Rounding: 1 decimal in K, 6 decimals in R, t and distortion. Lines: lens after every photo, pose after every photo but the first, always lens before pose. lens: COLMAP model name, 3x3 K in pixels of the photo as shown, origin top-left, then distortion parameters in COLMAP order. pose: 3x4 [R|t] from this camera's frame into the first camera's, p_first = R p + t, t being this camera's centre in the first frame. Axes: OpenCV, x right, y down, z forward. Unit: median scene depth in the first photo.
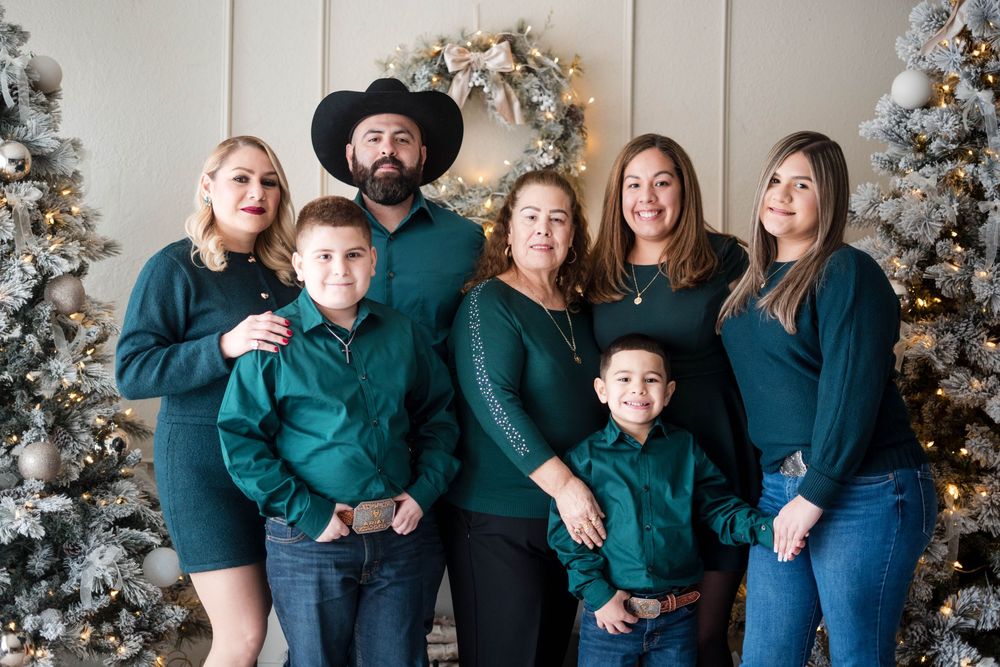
lens RADIAL K [[1438.7, 0, 500.0], [0, 1438.7, 333.5], [0, 0, 1]] dist [-0.021936, -0.015037]
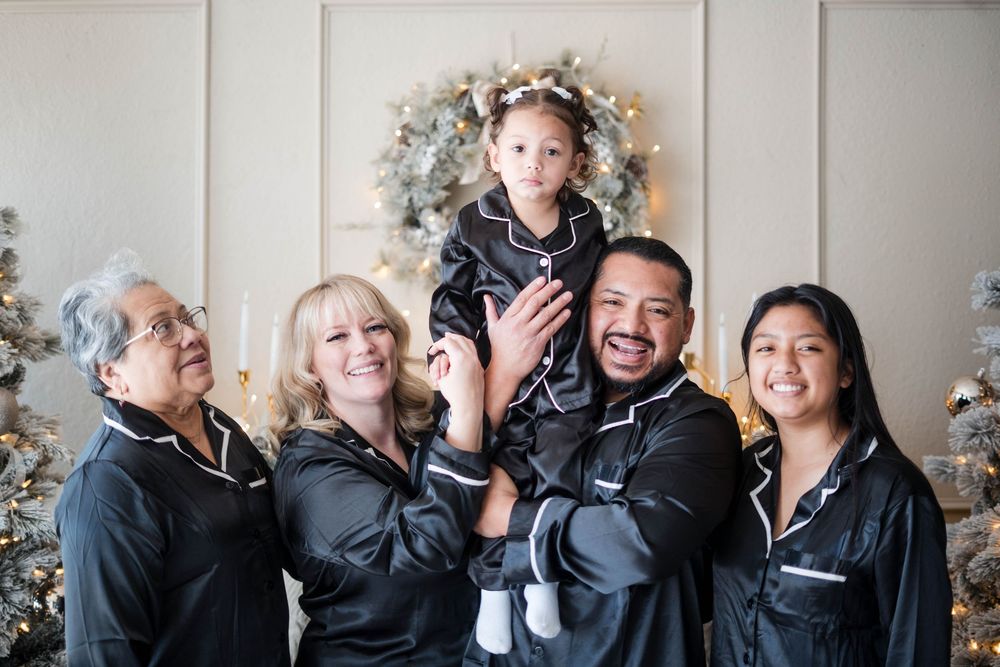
lens RADIAL K [[1448.2, 0, 488.6], [0, 1448.2, 335.1], [0, 0, 1]] dist [-0.026654, 0.009172]
pose [[0.999920, -0.011769, -0.004643, -0.027764], [0.011669, 0.999709, -0.021100, -0.042640], [0.004890, 0.021044, 0.999767, 0.195719]]
